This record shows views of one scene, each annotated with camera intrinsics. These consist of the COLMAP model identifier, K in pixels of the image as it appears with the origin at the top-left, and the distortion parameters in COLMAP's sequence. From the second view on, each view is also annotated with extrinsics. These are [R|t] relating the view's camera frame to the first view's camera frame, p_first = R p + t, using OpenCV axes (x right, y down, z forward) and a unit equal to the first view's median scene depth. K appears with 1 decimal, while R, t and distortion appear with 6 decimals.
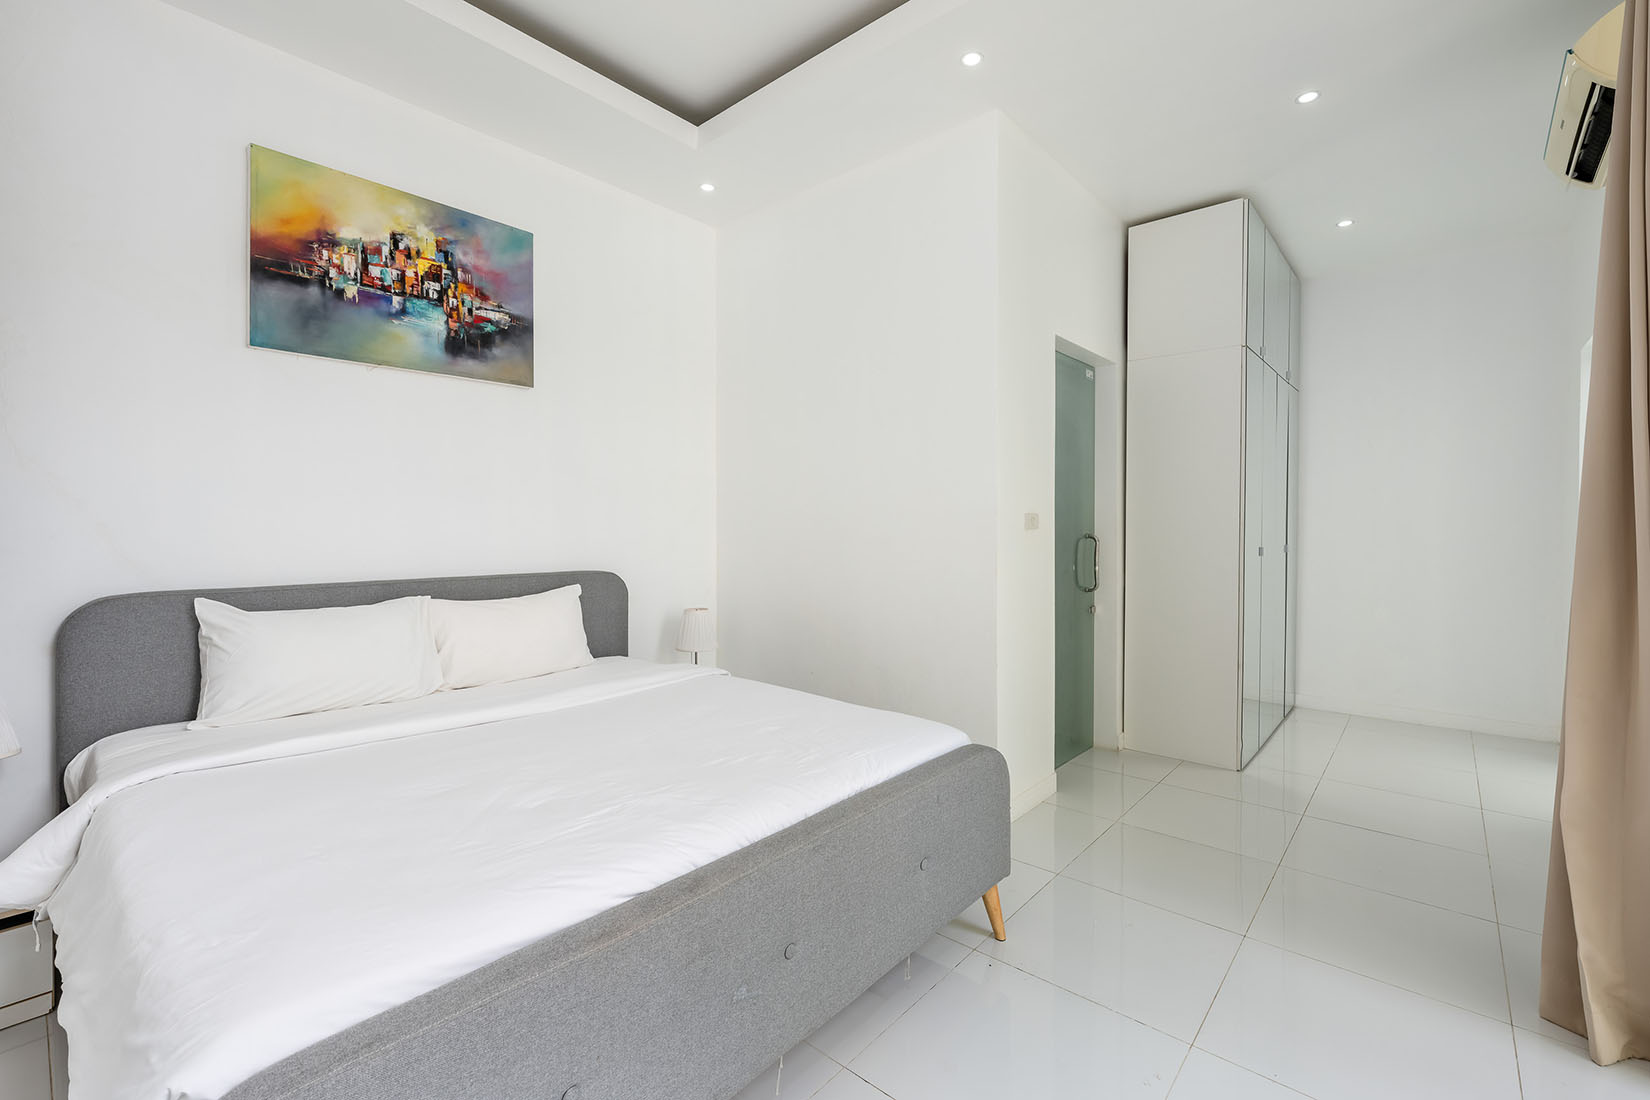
lens RADIAL K [[699.2, 0, 826.2], [0, 699.2, 546.9], [0, 0, 1]] dist [-0.002700, -0.000170]
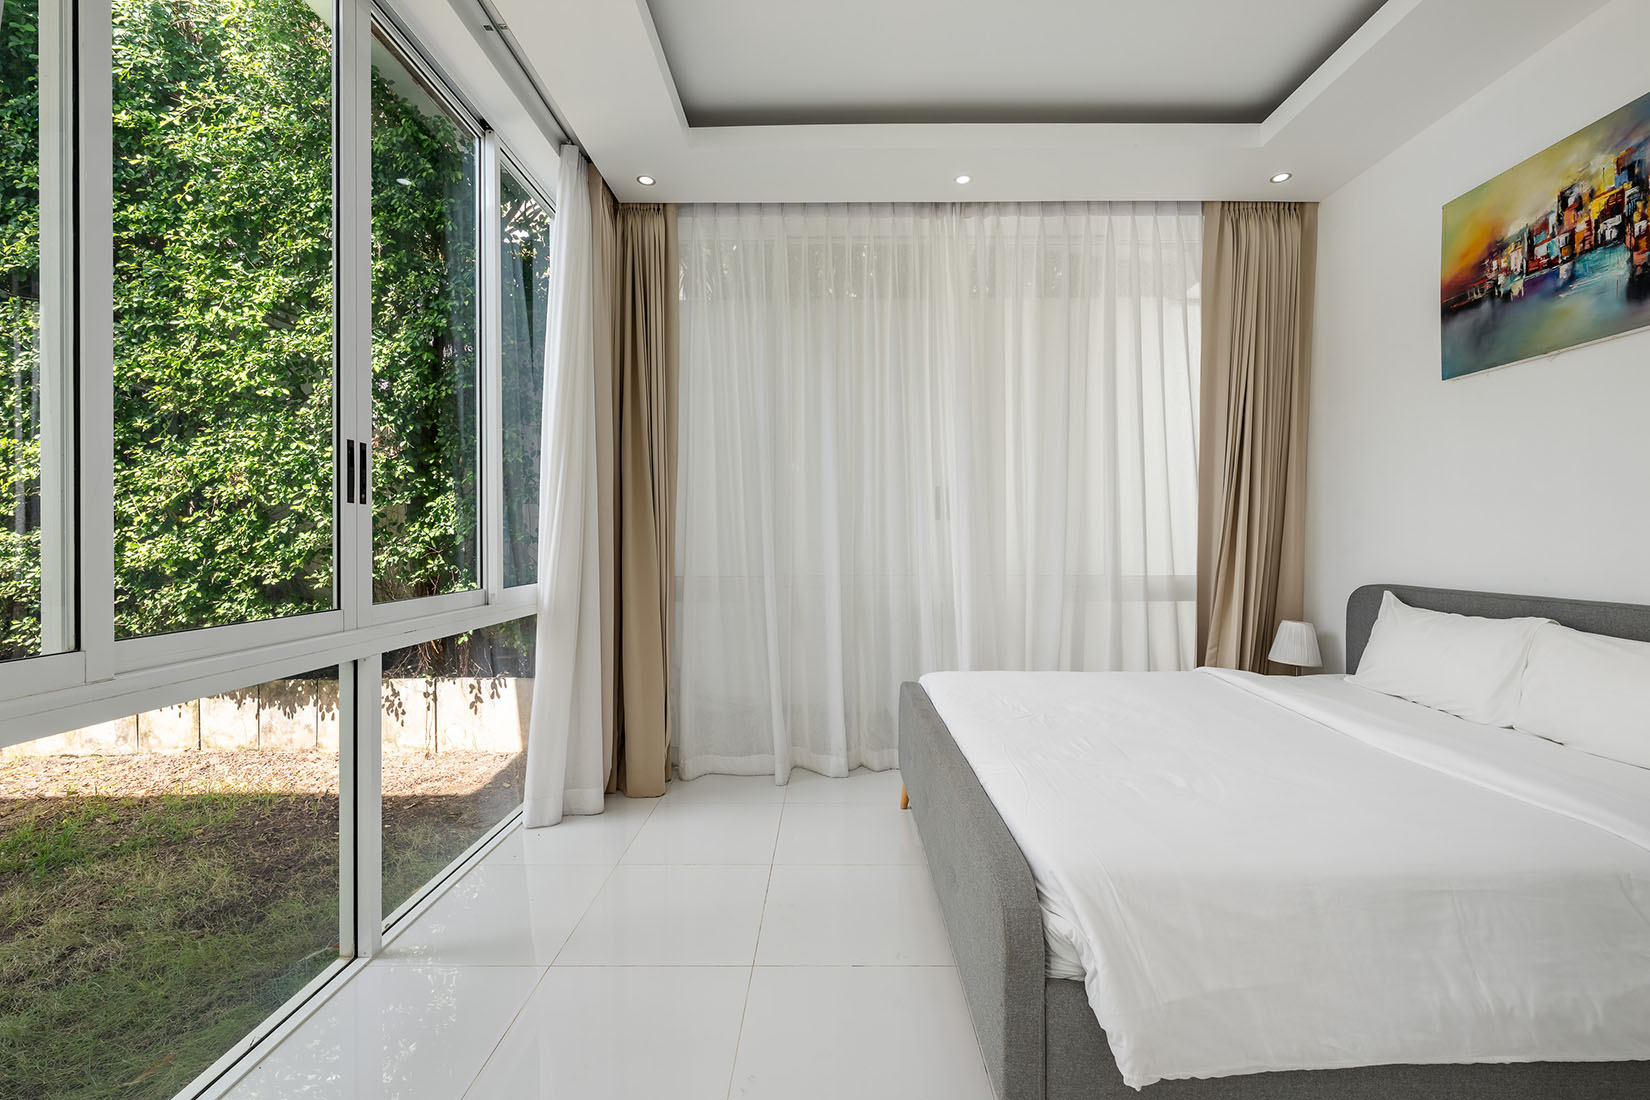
lens RADIAL K [[645.4, 0, 826.7], [0, 645.4, 540.2], [0, 0, 1]] dist [0.001801, 0.000002]
pose [[-0.757827, 0.011804, -0.652349, 0.587940], [-0.006300, 0.999657, 0.025407, -0.039261], [0.652426, 0.023364, -0.757492, 1.032225]]
